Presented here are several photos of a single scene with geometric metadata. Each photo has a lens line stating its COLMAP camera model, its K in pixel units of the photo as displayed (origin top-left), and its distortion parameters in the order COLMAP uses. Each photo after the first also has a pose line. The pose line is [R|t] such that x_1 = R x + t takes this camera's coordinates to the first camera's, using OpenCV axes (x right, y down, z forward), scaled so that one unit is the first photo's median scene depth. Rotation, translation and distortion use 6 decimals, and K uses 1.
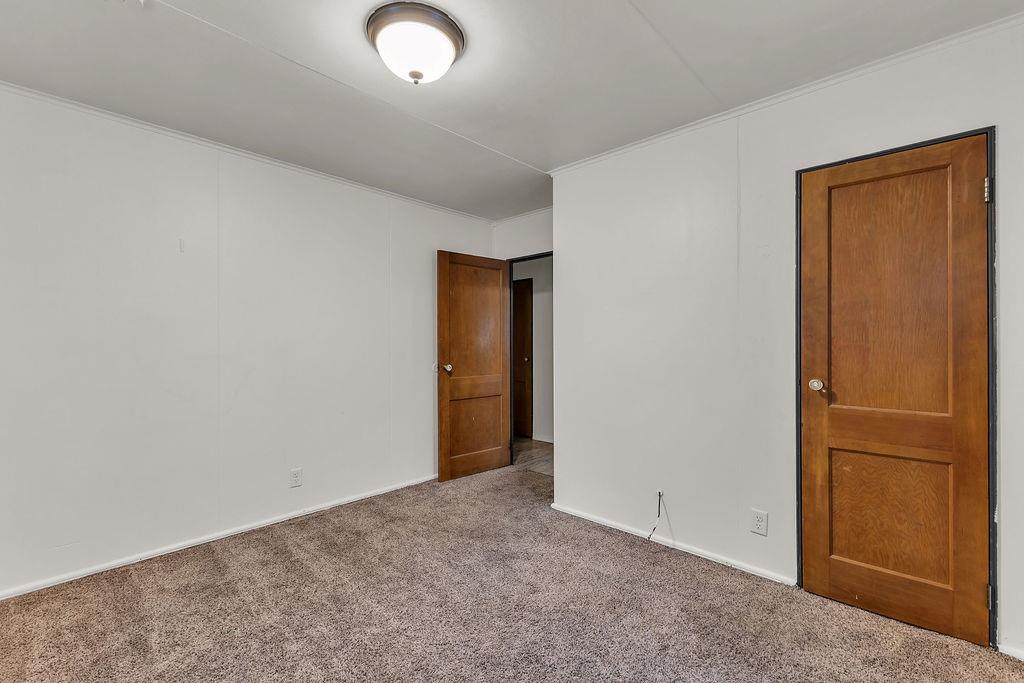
lens RADIAL K [[444.1, 0, 512.2], [0, 444.1, 337.4], [0, 0, 1]] dist [0.003890, -0.000500]
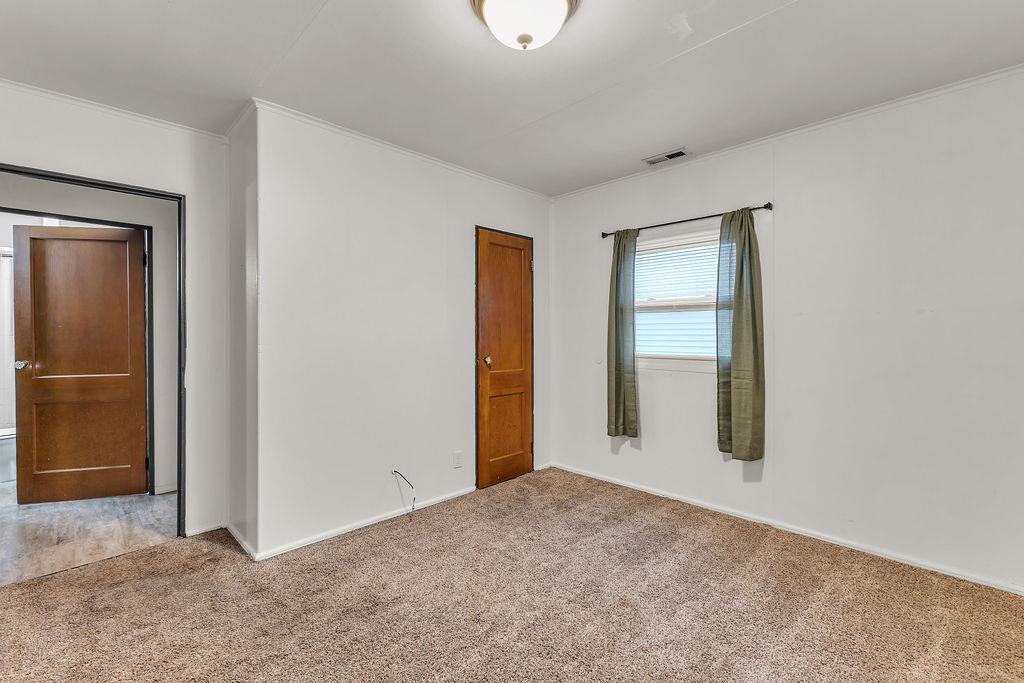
lens RADIAL K [[444.1, 0, 517.2], [0, 444.1, 332.1], [0, 0, 1]] dist [0.003890, -0.000500]
pose [[0.029207, 0.009766, 0.999526, -0.969739], [-0.006061, 0.999936, -0.009592, 0.018030], [-0.999555, -0.005778, 0.029265, 0.851164]]
